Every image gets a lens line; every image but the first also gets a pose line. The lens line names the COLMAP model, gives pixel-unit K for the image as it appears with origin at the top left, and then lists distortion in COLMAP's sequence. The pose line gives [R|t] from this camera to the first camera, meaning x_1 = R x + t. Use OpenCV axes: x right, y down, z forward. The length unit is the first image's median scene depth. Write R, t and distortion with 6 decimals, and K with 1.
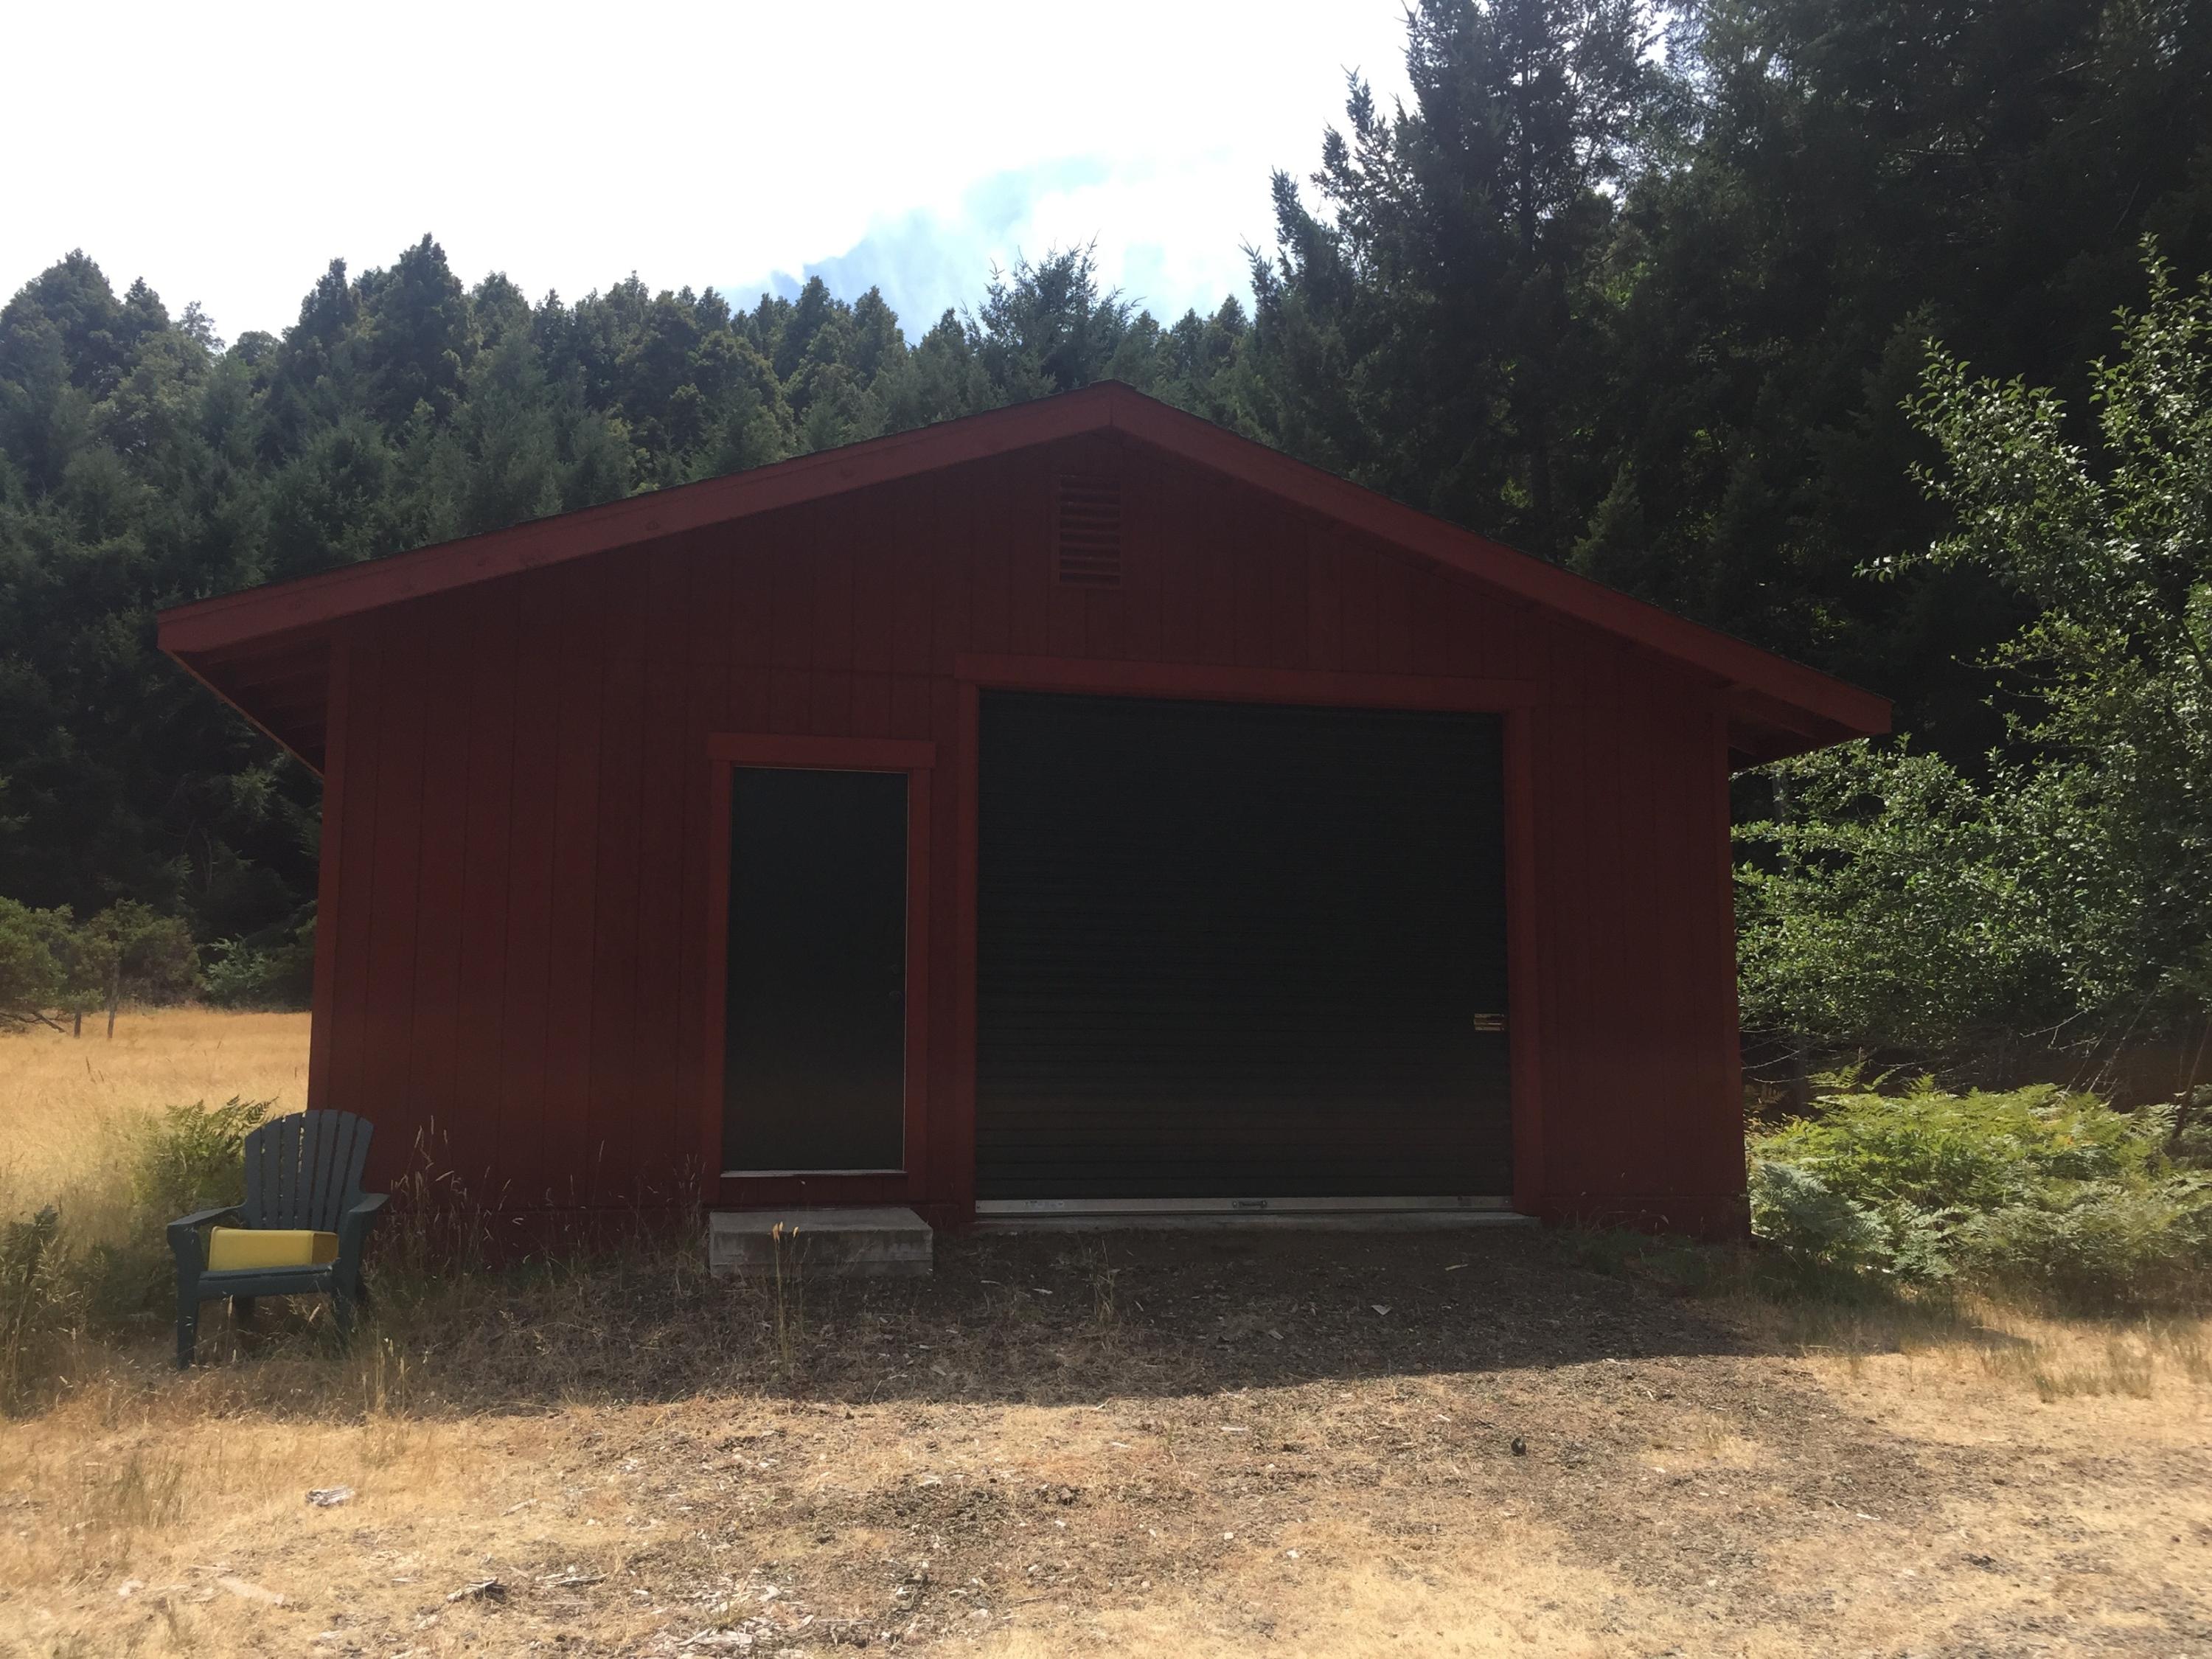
lens RADIAL K [[1899.9, 0, 1103.5], [0, 1899.9, 828.3], [0, 0, 1]] dist [0.033551, -0.000728]
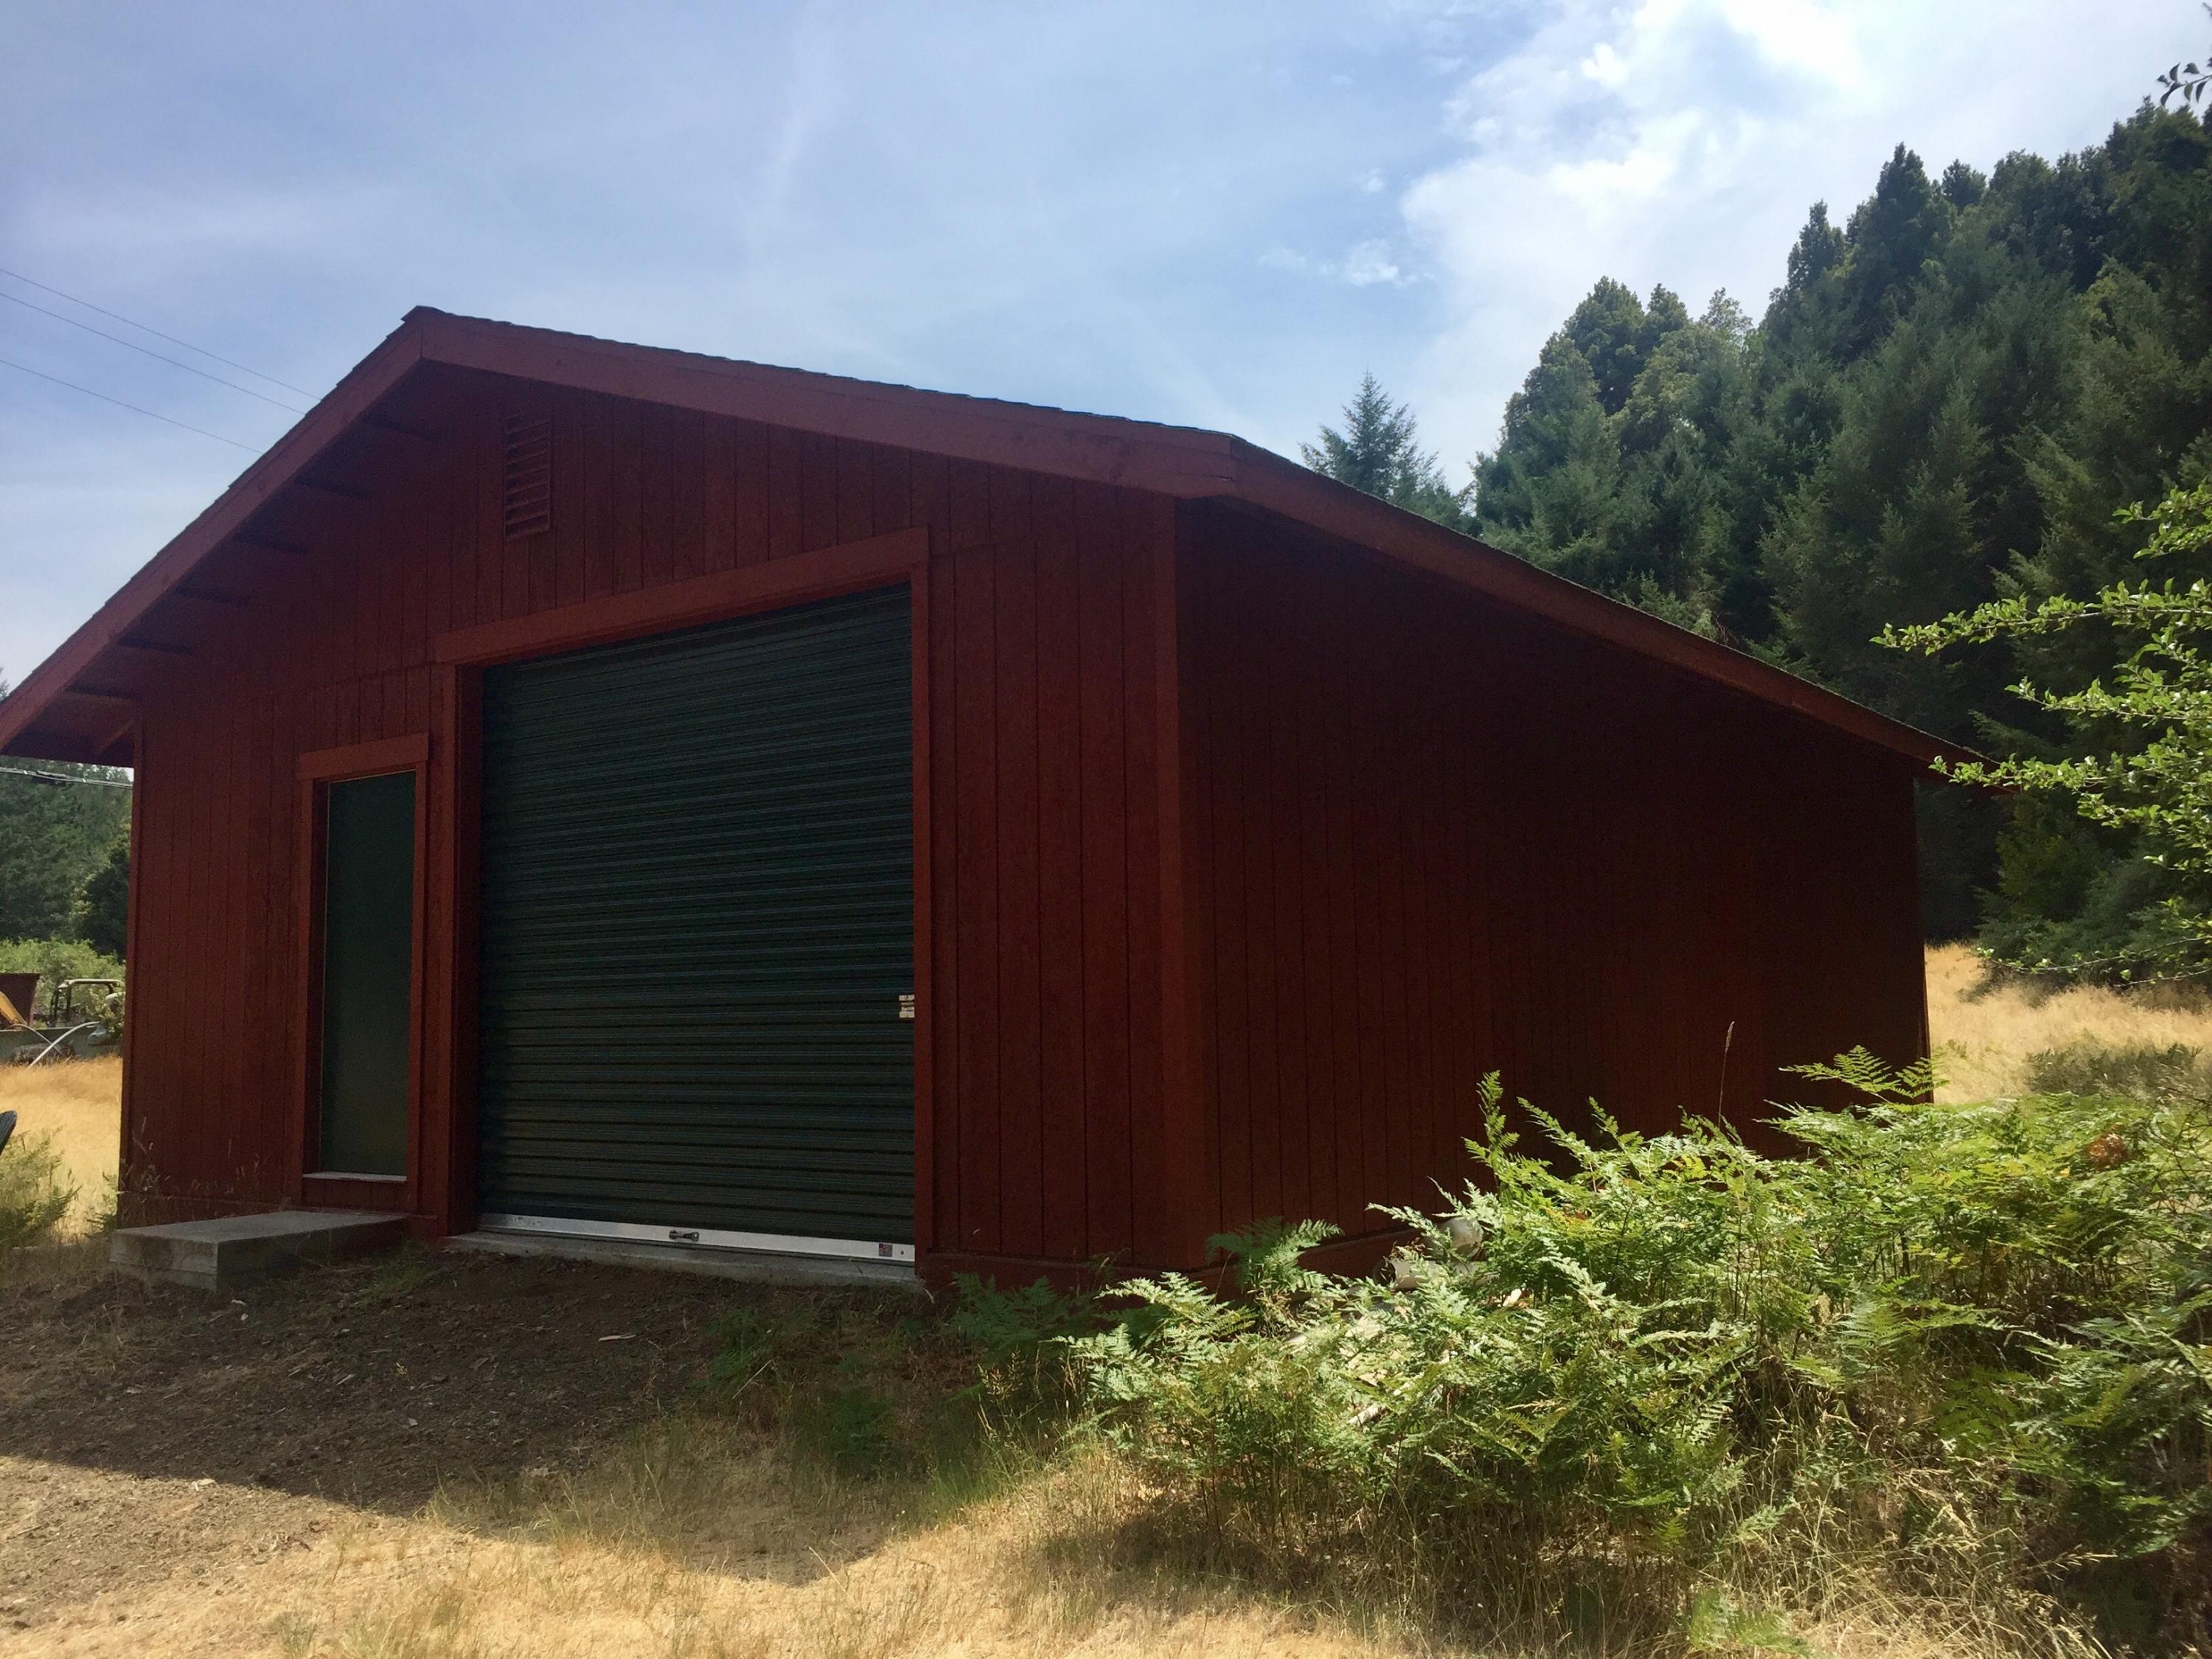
lens RADIAL K [[1899.9, 0, 1109.7], [0, 1899.9, 826.1], [0, 0, 1]] dist [0.033551, -0.000728]
pose [[0.648977, -0.091113, -0.755333, 0.103452], [0.109883, 0.993619, -0.025446, 0.007780], [0.752831, -0.066485, 0.654848, 0.075976]]
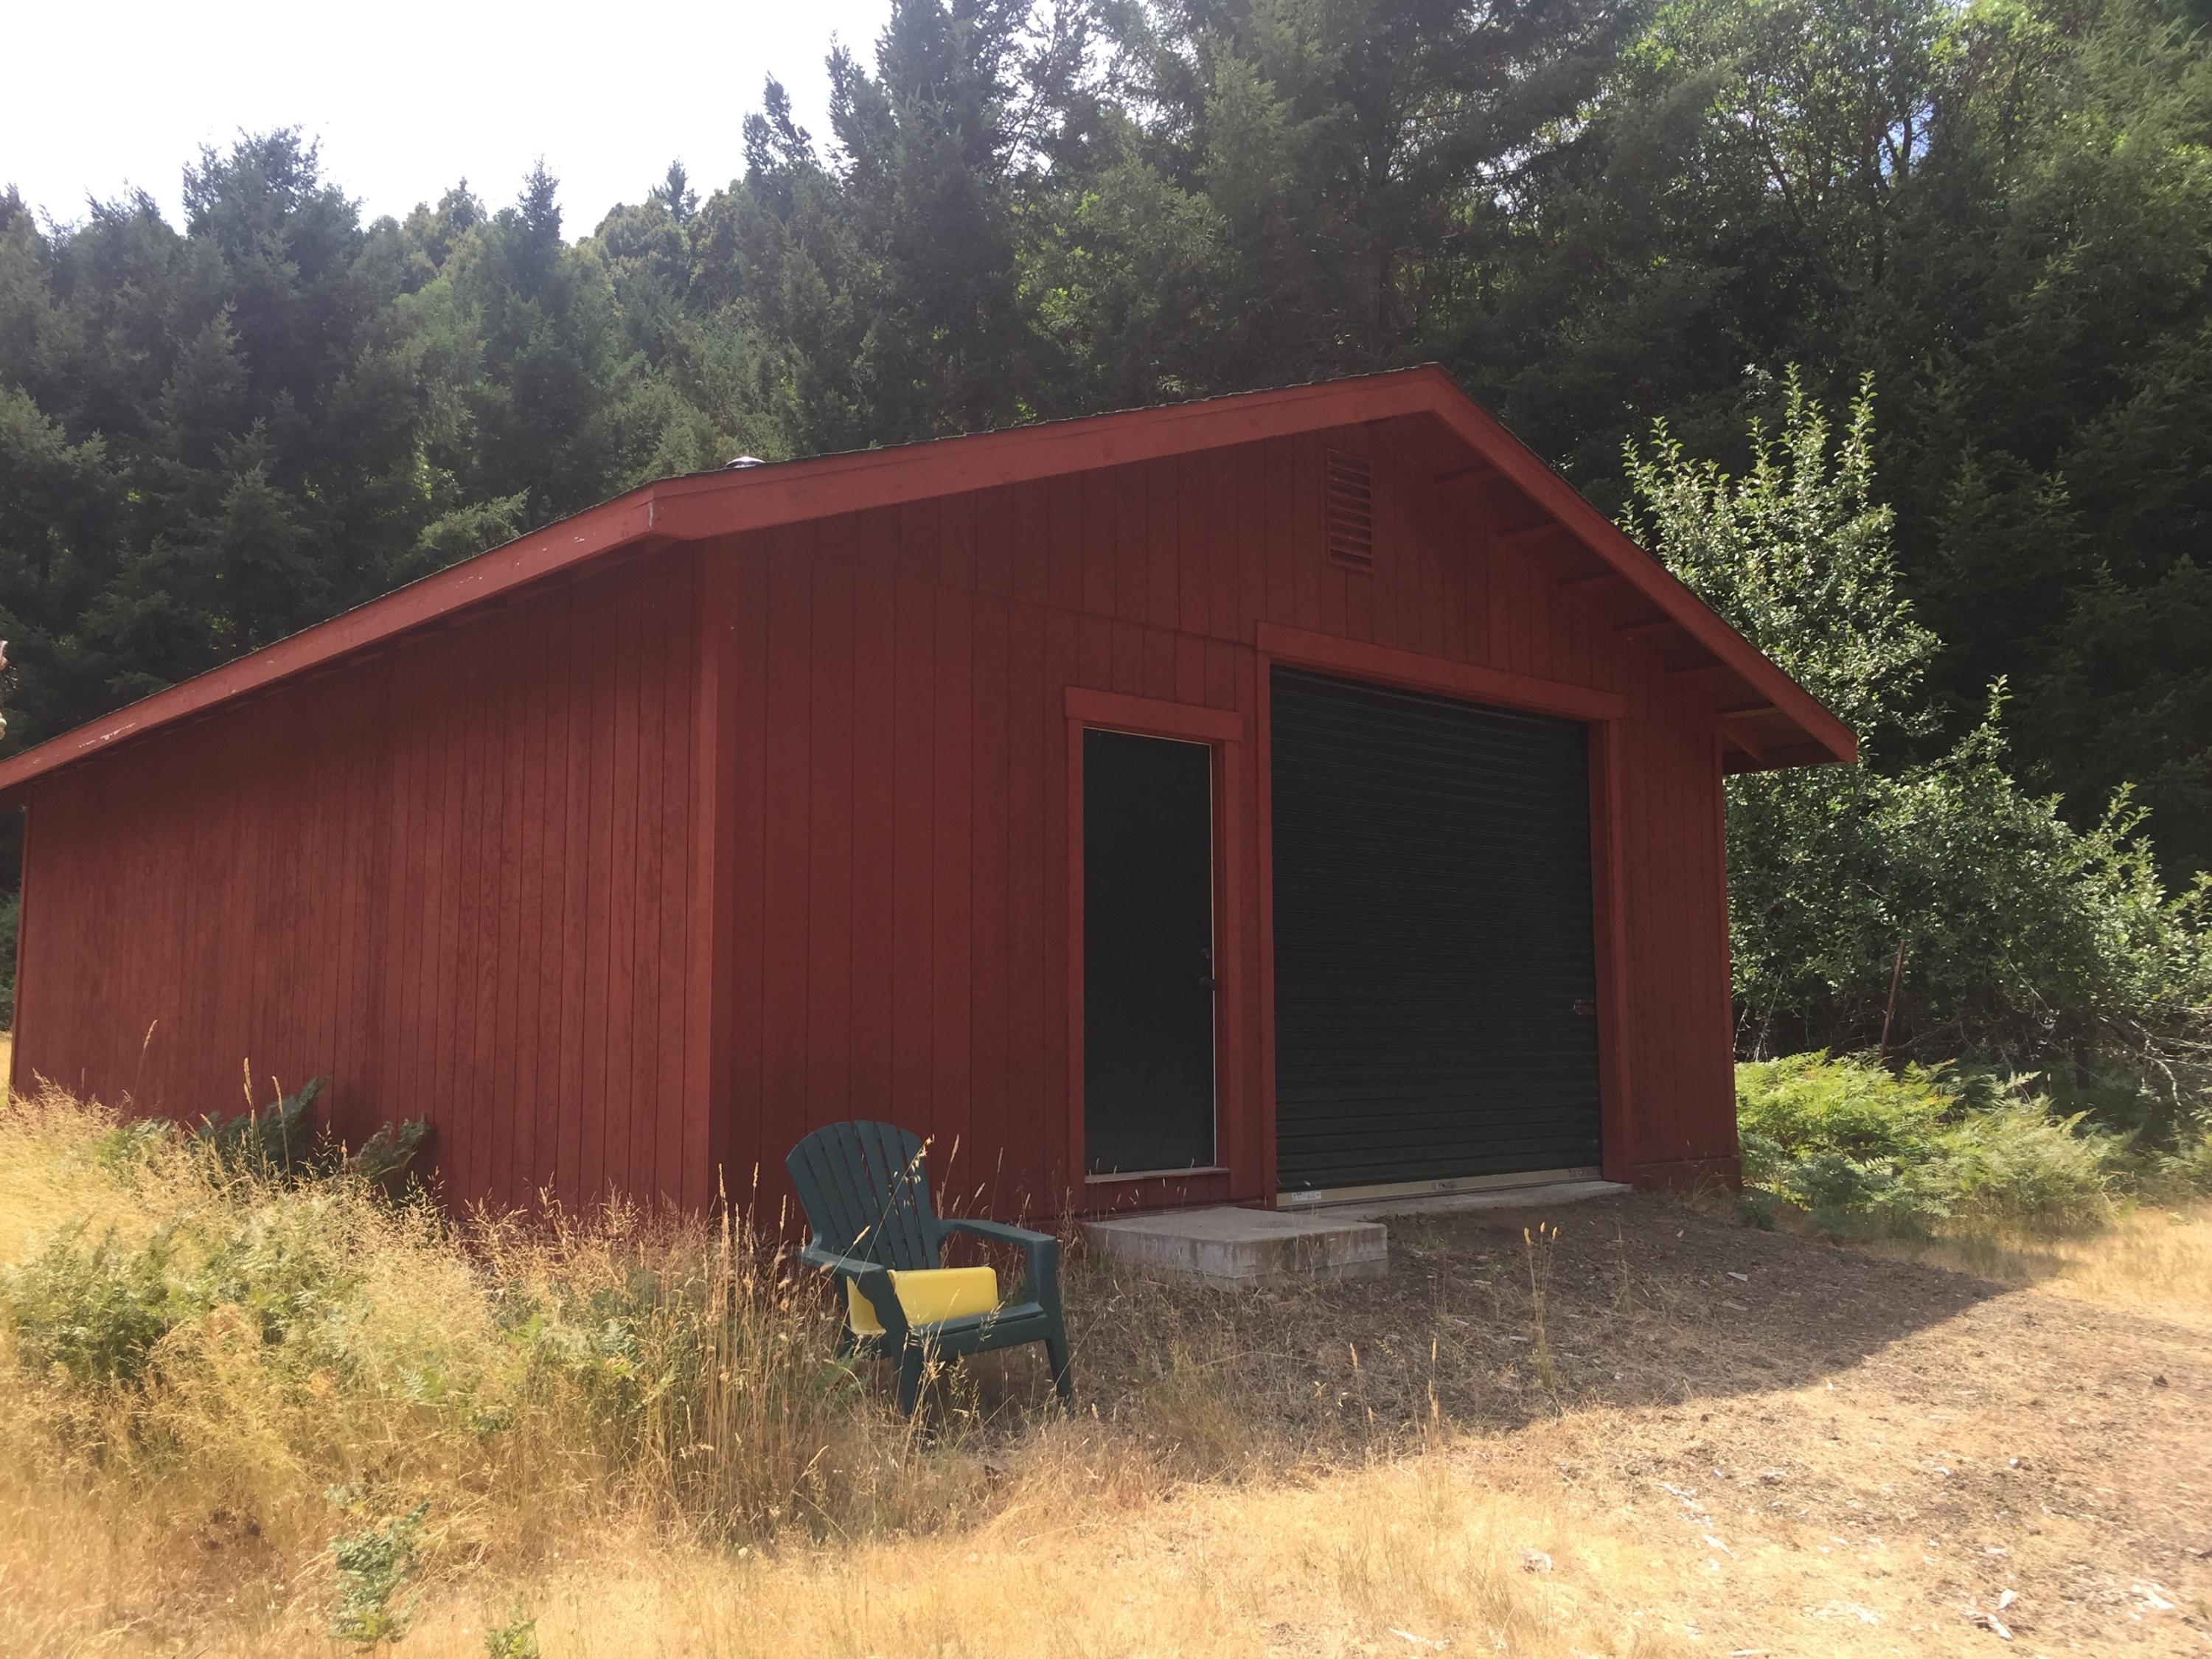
lens RADIAL K [[1899.9, 0, 1111.2], [0, 1899.9, 831.9], [0, 0, 1]] dist [0.033551, -0.000728]
pose [[0.872671, 0.038776, 0.486767, -0.073297], [-0.046637, 0.998904, 0.004036, 0.001478], [-0.486077, -0.026224, 0.873522, 0.024570]]
